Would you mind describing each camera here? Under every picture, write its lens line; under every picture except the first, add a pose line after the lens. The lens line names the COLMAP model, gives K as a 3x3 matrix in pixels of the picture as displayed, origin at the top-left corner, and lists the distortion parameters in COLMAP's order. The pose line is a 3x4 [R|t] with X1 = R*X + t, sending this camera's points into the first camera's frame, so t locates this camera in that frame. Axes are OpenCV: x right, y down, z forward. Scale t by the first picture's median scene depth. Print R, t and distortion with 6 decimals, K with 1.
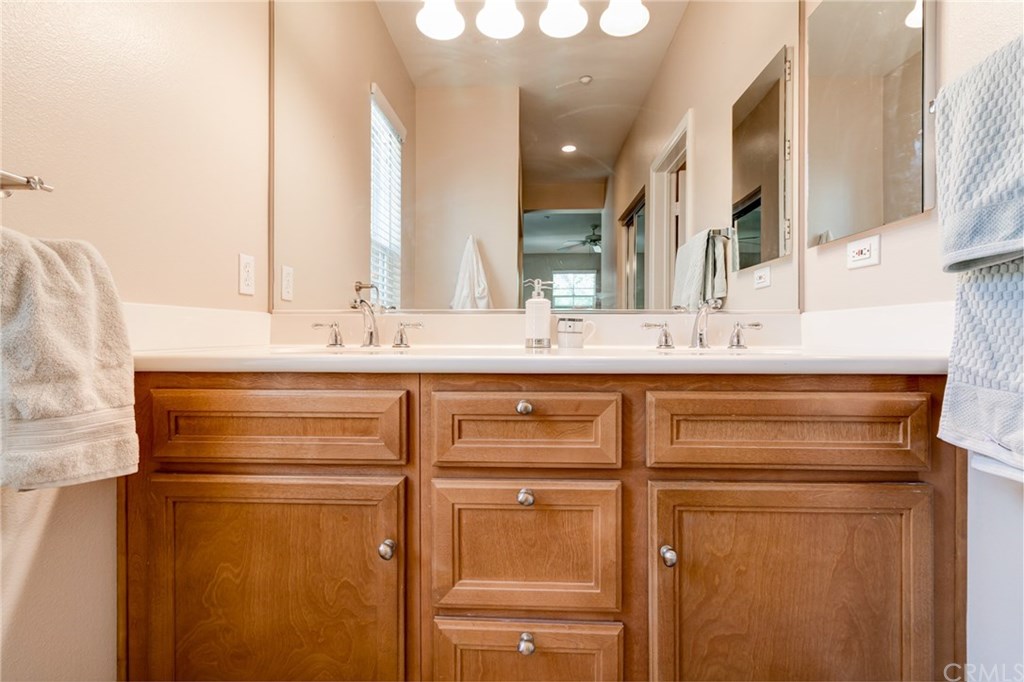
lens RADIAL K [[485.2, 0, 510.8], [0, 485.2, 336.2], [0, 0, 1]] dist [0.001961, 0.000070]
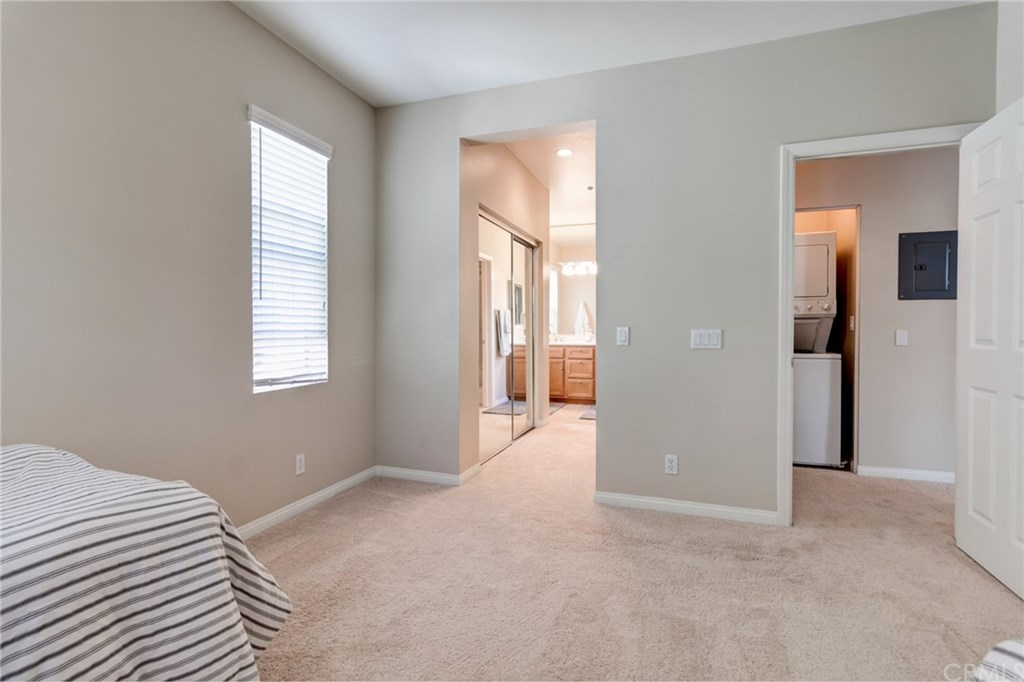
lens RADIAL K [[485.2, 0, 510.8], [0, 485.2, 336.2], [0, 0, 1]] dist [0.001961, 0.000070]
pose [[0.960479, 0.005502, -0.278298, 1.057334], [-0.000631, 0.999845, 0.017589, -0.191626], [0.278351, -0.016719, 0.960334, -6.277058]]
